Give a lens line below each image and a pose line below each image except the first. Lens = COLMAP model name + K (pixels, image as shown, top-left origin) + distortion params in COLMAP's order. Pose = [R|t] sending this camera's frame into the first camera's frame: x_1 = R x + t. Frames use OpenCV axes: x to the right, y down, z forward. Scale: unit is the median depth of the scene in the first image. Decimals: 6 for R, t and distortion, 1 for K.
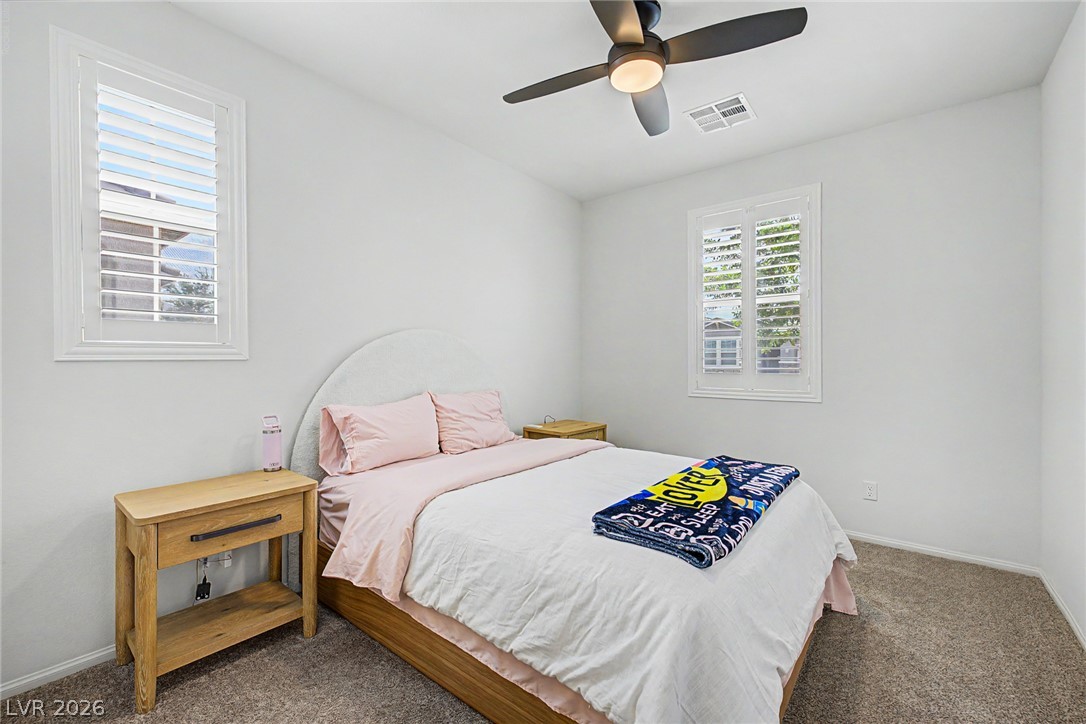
lens RADIAL K [[456.3, 0, 537.5], [0, 456.3, 362.9], [0, 0, 1]] dist [0.005717, -0.000146]
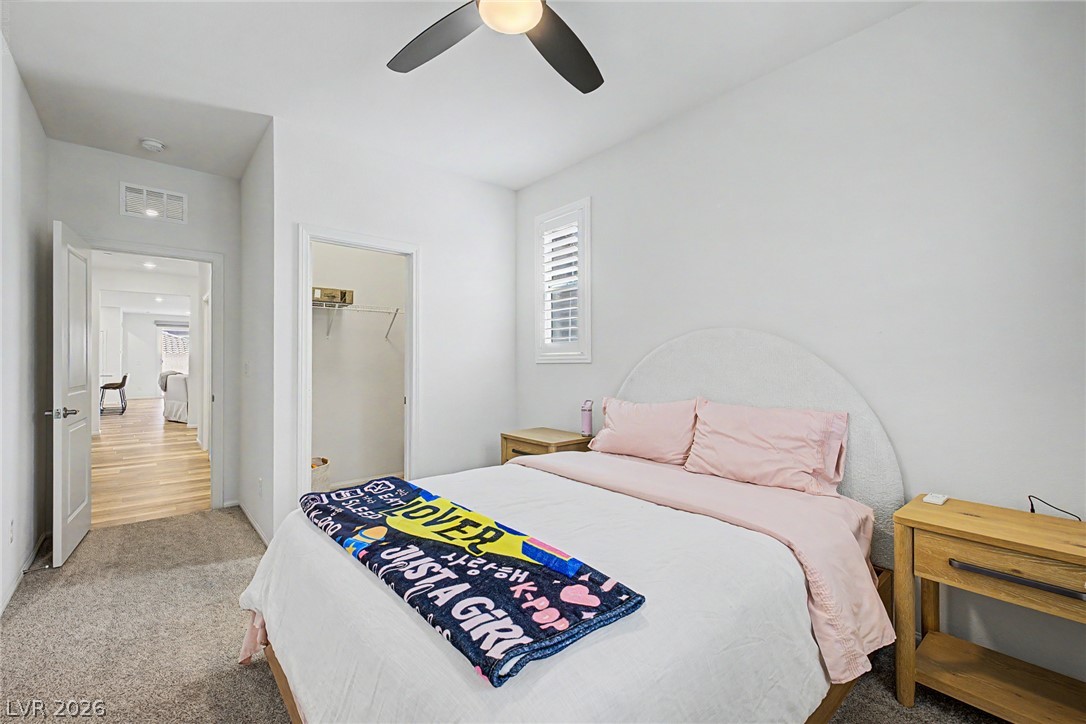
lens RADIAL K [[456.3, 0, 537.6], [0, 456.3, 364.9], [0, 0, 1]] dist [0.005717, -0.000146]
pose [[-0.176561, 0.000191, -0.984290, 1.154256], [-0.010618, 0.999941, 0.002099, -0.002927], [0.984232, 0.010822, -0.176549, 1.383625]]
